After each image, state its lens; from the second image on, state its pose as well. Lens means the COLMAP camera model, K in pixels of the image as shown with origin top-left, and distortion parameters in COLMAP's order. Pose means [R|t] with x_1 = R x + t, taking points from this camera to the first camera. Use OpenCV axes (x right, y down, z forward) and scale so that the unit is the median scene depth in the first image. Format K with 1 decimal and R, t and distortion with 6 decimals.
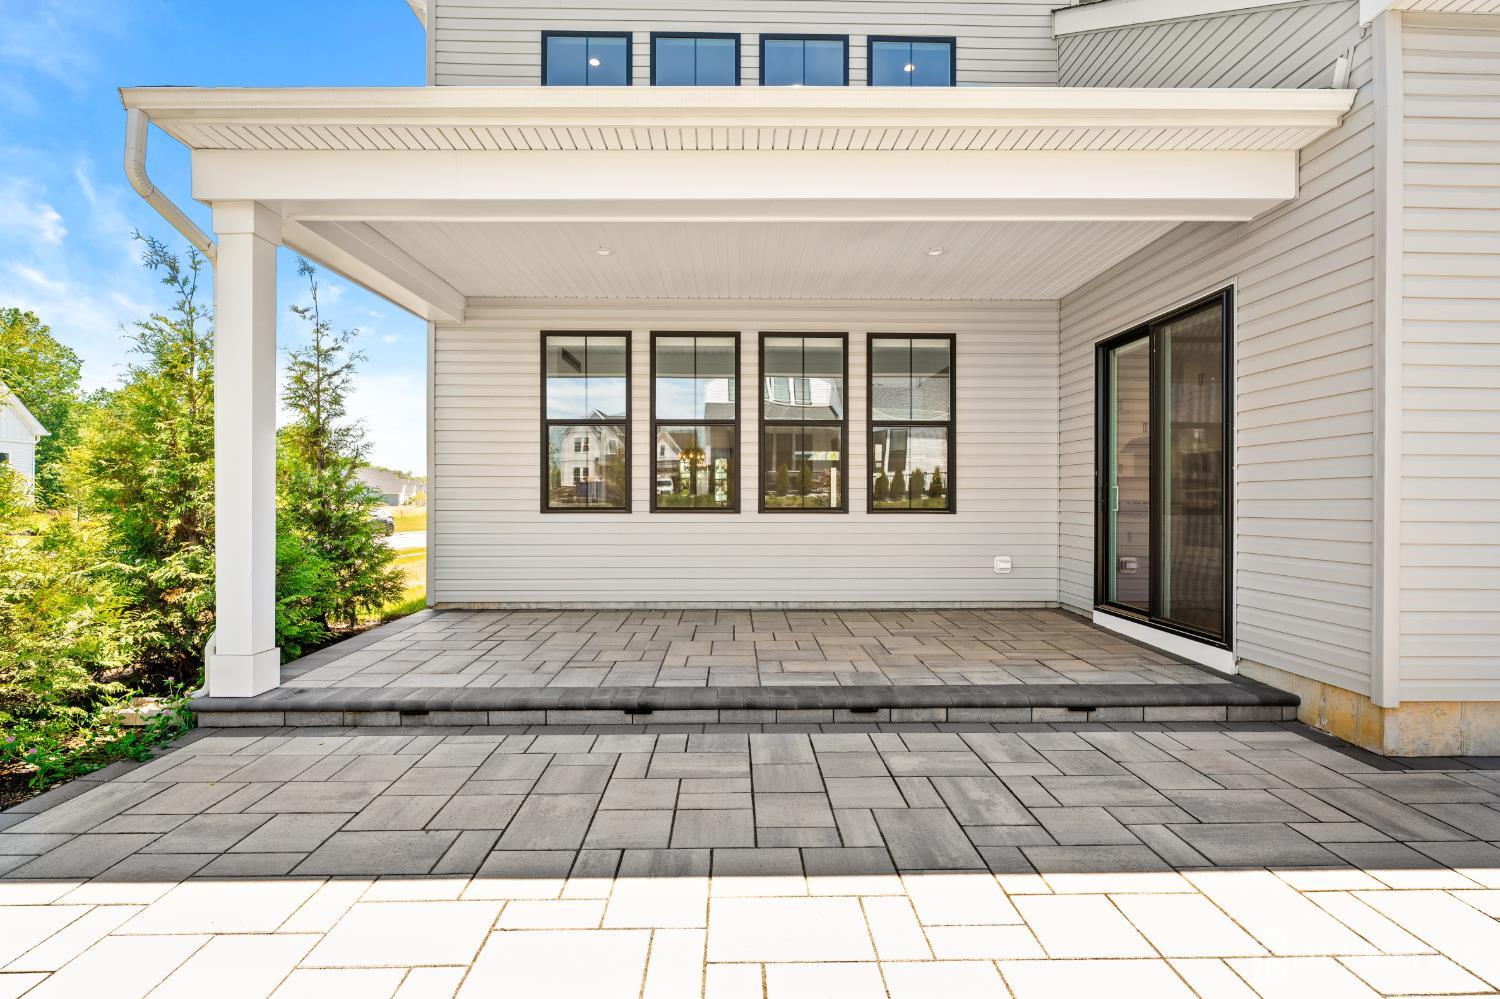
lens RADIAL K [[733.2, 0, 750.0], [0, 733.2, 499.5], [0, 0, 1]] dist [-0.002237, 0.000111]
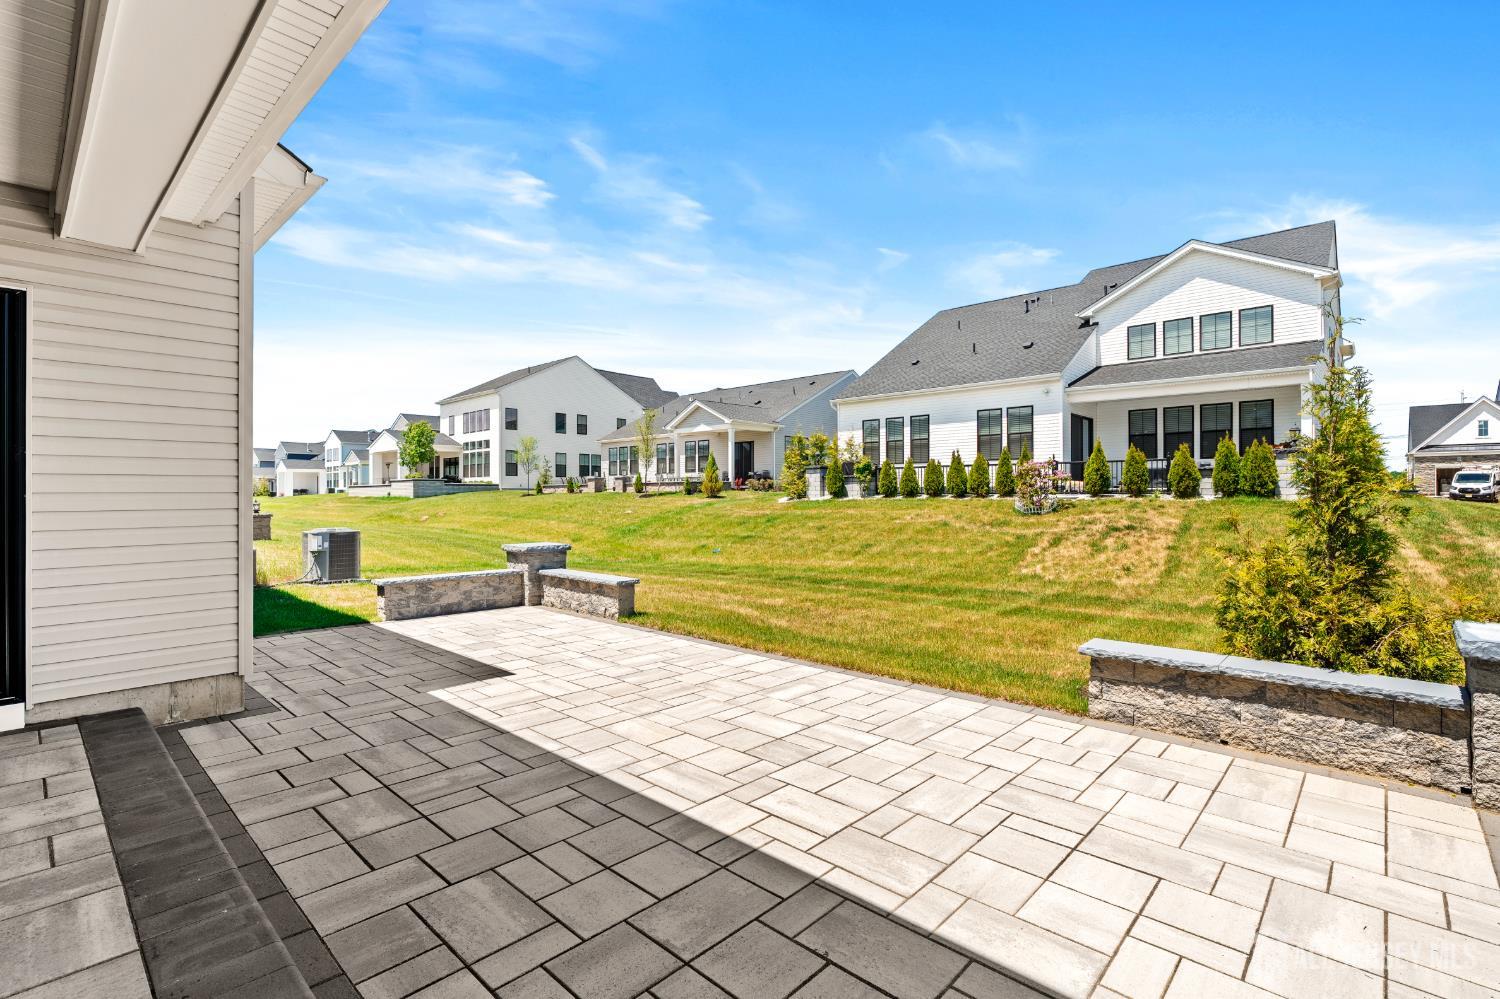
lens RADIAL K [[686.5, 0, 750.0], [0, 686.5, 499.5], [0, 0, 1]] dist [-0.004106, 0.000825]
pose [[-0.716023, -0.005651, 0.698054, -0.967127], [0.003323, 0.999928, 0.011503, -0.079031], [-0.698069, 0.010556, -0.715953, 1.693404]]
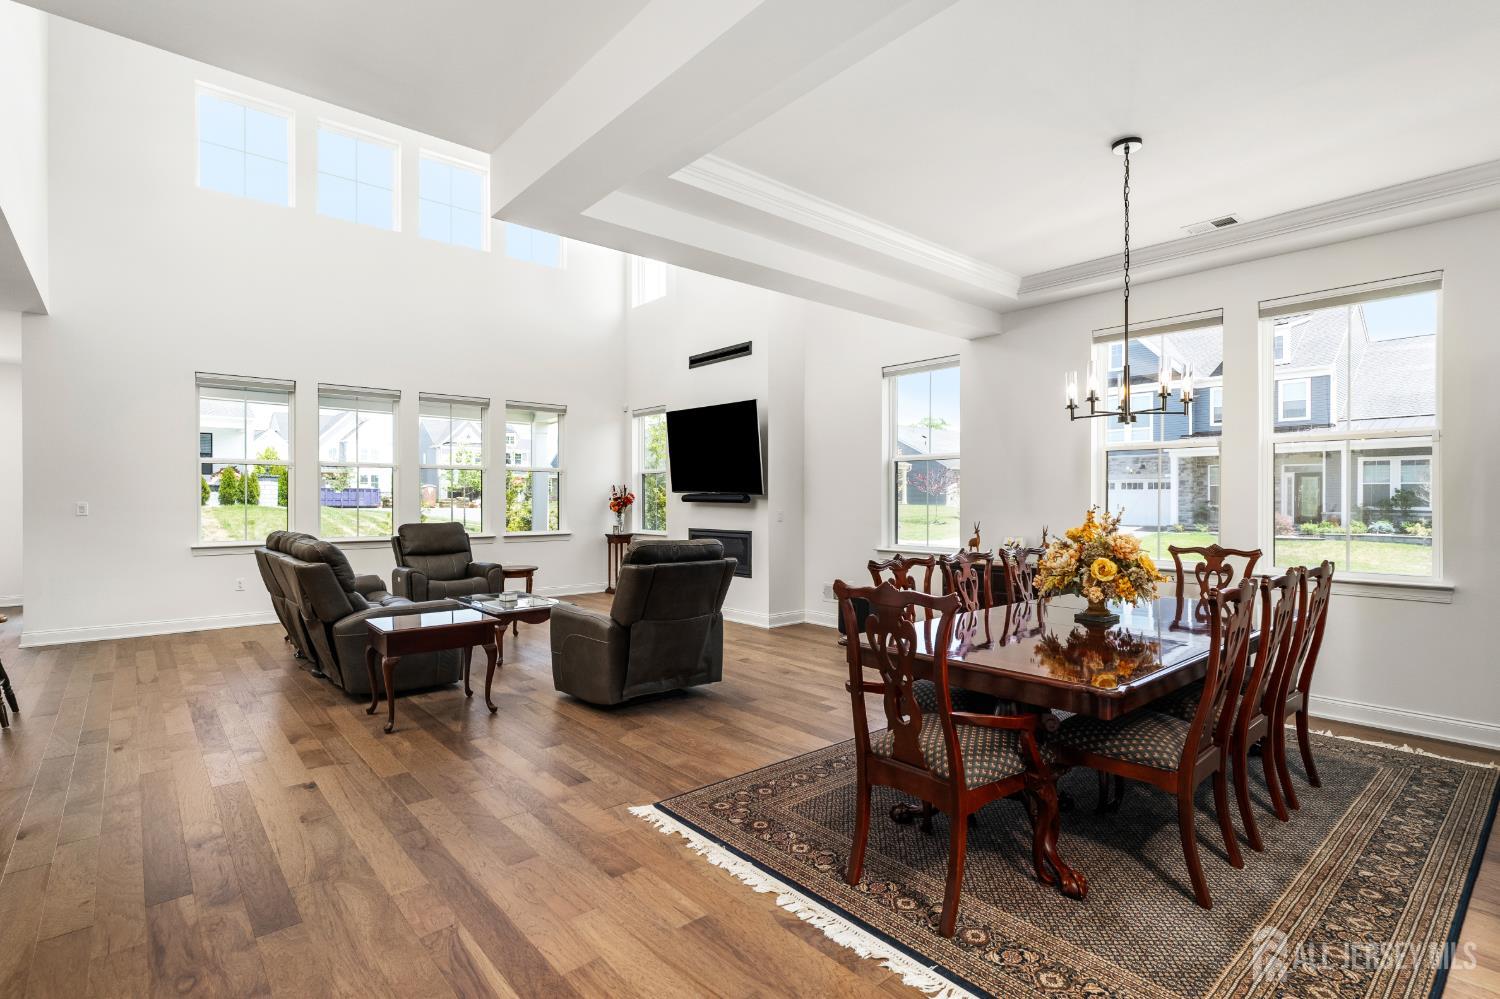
lens RADIAL K [[719.3, 0, 750.0], [0, 719.3, 499.5], [0, 0, 1]] dist [0.000816, -0.000243]
pose [[-0.769129, -0.001840, -0.639090, 0.877915], [-0.005172, 0.999981, 0.003346, -0.147490], [0.639072, 0.005879, -0.769124, 6.031709]]
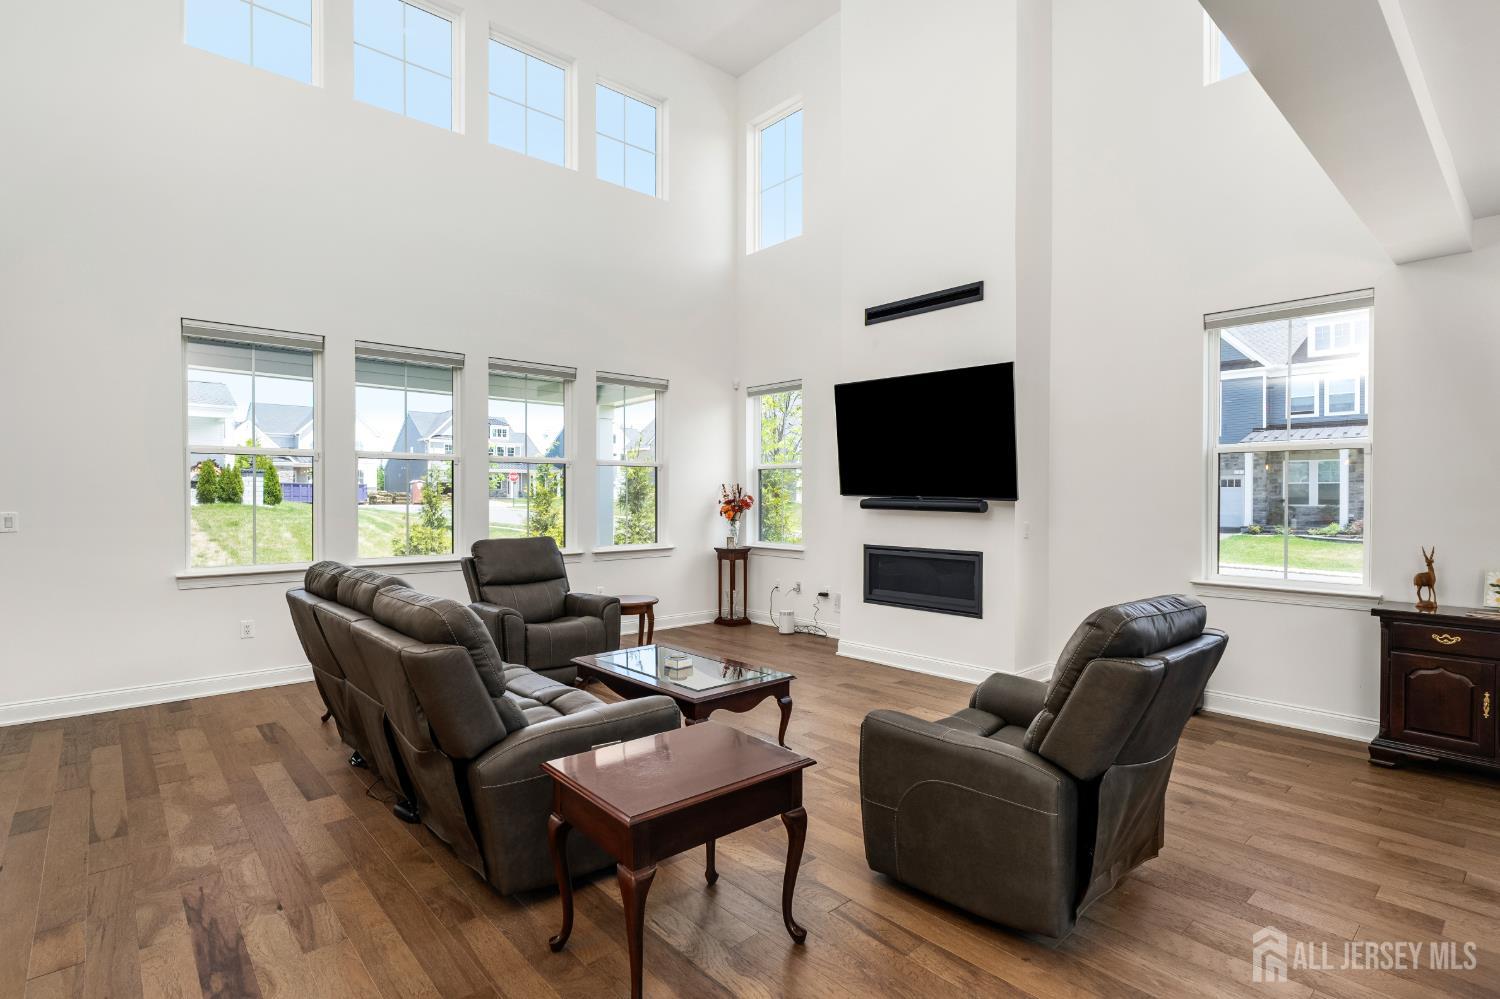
lens RADIAL K [[733.2, 0, 750.0], [0, 733.2, 499.5], [0, 0, 1]] dist [-0.002237, 0.000111]
pose [[-0.758101, 0.000924, -0.652137, 0.871922], [-0.006838, 0.999933, 0.009366, -0.173493], [0.652101, 0.011559, -0.758044, 4.953463]]
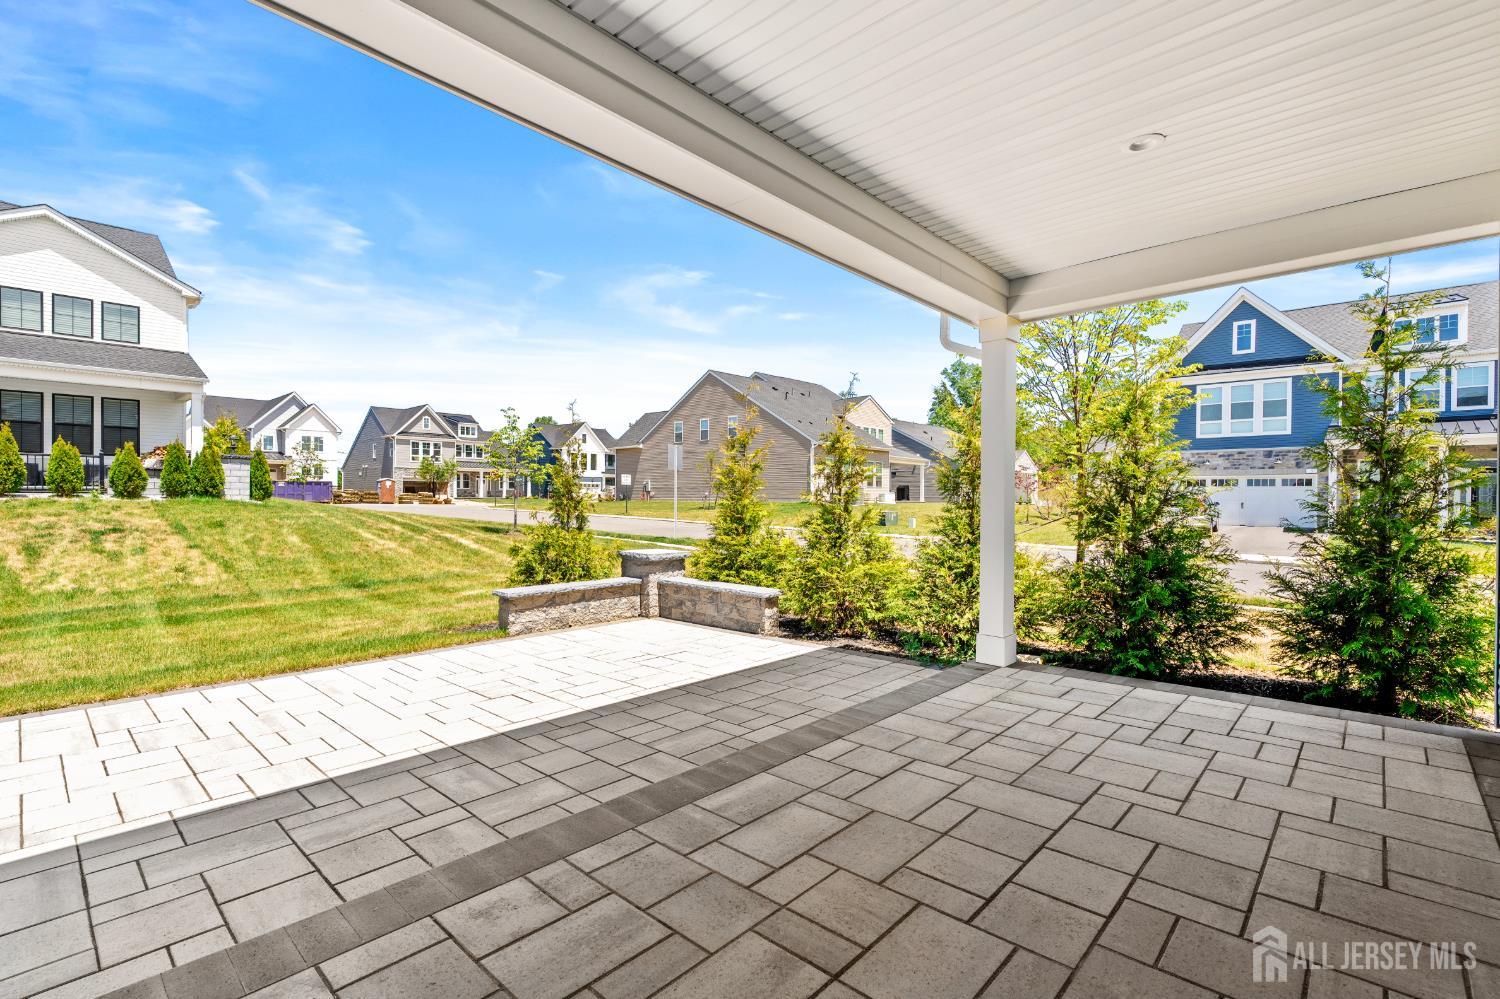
lens RADIAL K [[686.5, 0, 750.0], [0, 686.5, 499.5], [0, 0, 1]] dist [-0.004106, 0.000825]
pose [[-0.693329, -0.003702, -0.720611, 0.950876], [-0.011257, 0.999920, 0.005694, -0.088746], [0.720533, 0.012060, -0.693316, 2.478124]]
